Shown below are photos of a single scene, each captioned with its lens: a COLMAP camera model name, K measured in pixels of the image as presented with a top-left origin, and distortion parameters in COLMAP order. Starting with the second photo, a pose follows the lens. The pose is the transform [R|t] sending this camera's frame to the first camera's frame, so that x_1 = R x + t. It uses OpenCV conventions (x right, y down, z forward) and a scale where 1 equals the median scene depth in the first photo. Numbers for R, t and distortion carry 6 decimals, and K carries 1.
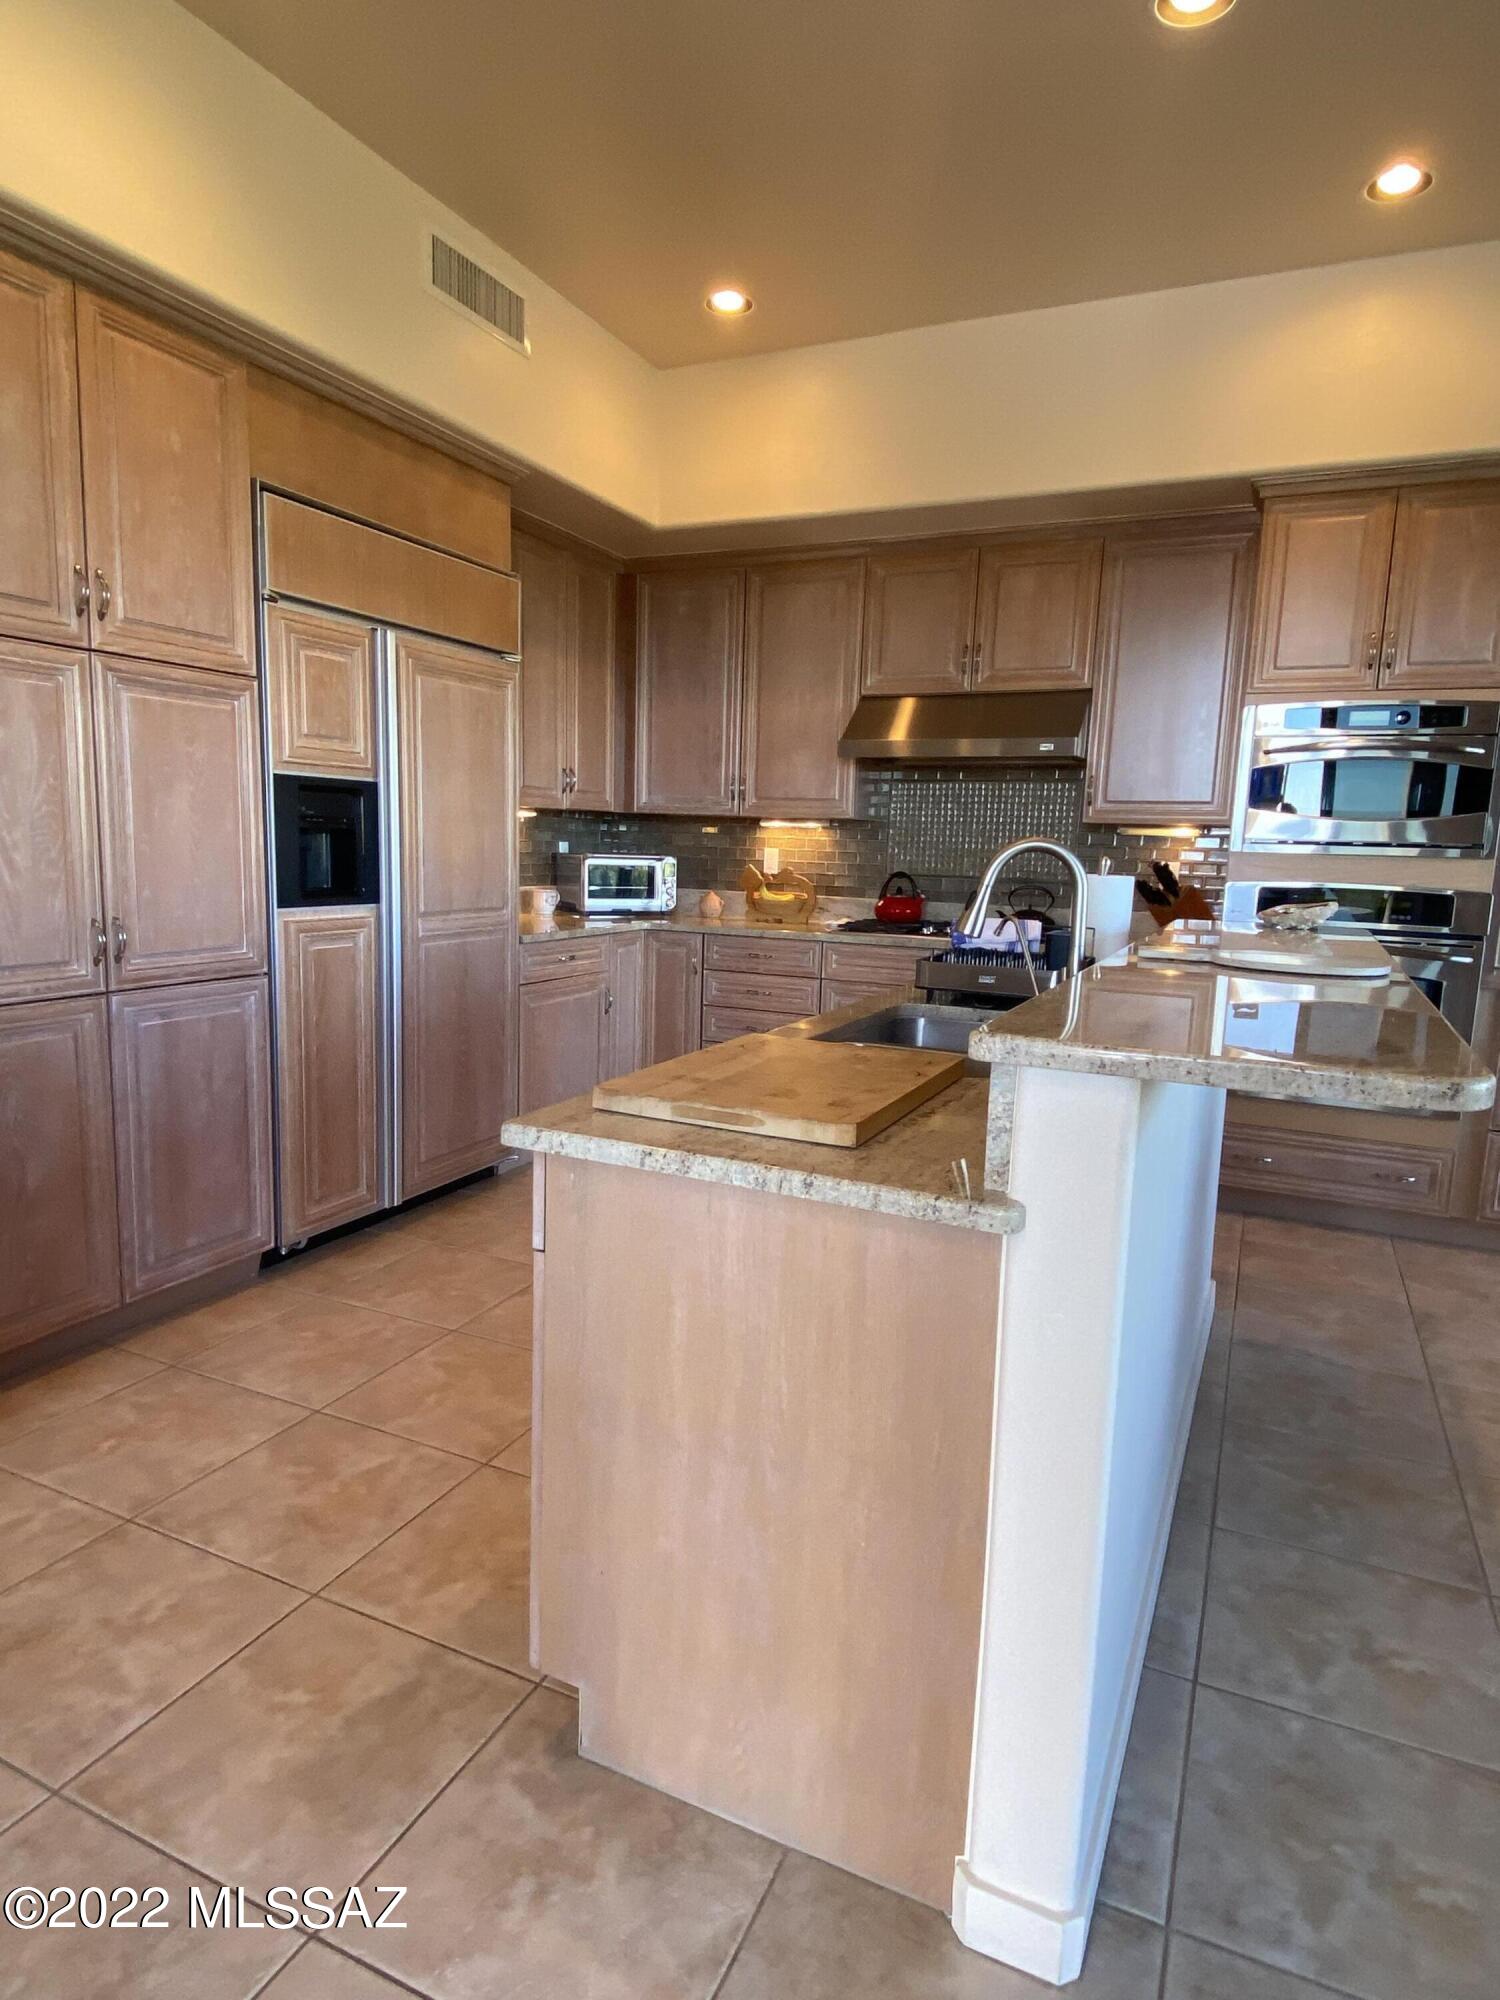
lens RADIAL K [[1140.6, 0, 761.2], [0, 1140.6, 1034.0], [0, 0, 1]] dist [0.001256, 0.000165]
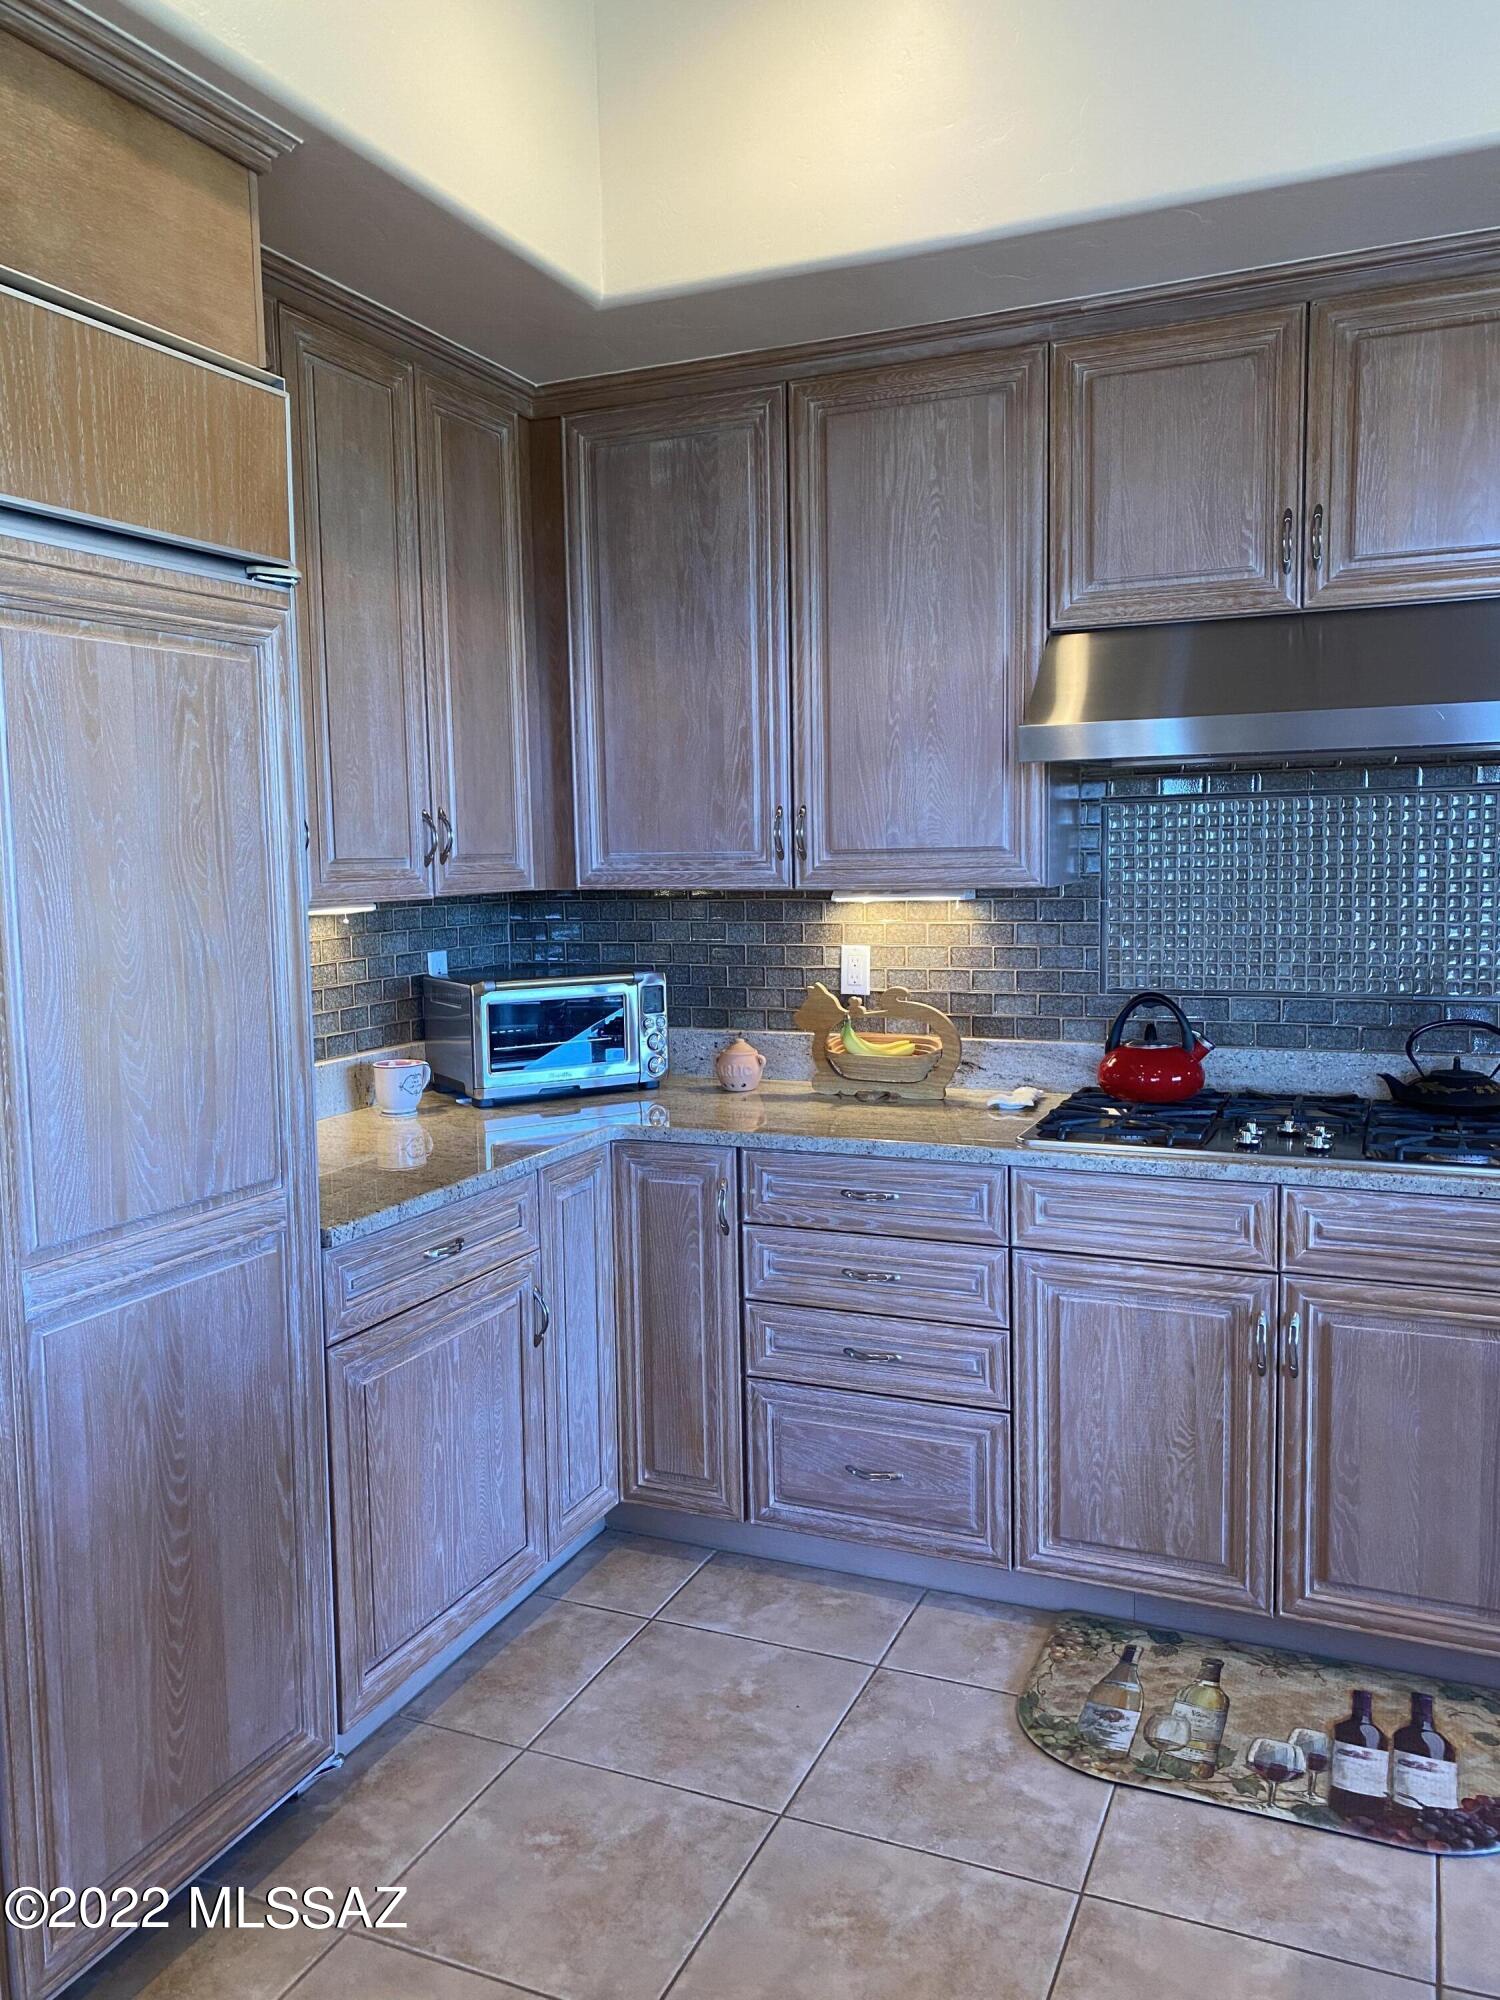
lens RADIAL K [[1526.9, 0, 745.6], [0, 1526.9, 989.1], [0, 0, 1]] dist [-0.004469, -0.008178]
pose [[0.998559, -0.053013, 0.008341, -0.049174], [0.053495, 0.995670, -0.076022, -0.104036], [-0.004275, 0.076358, 0.997071, 0.369106]]
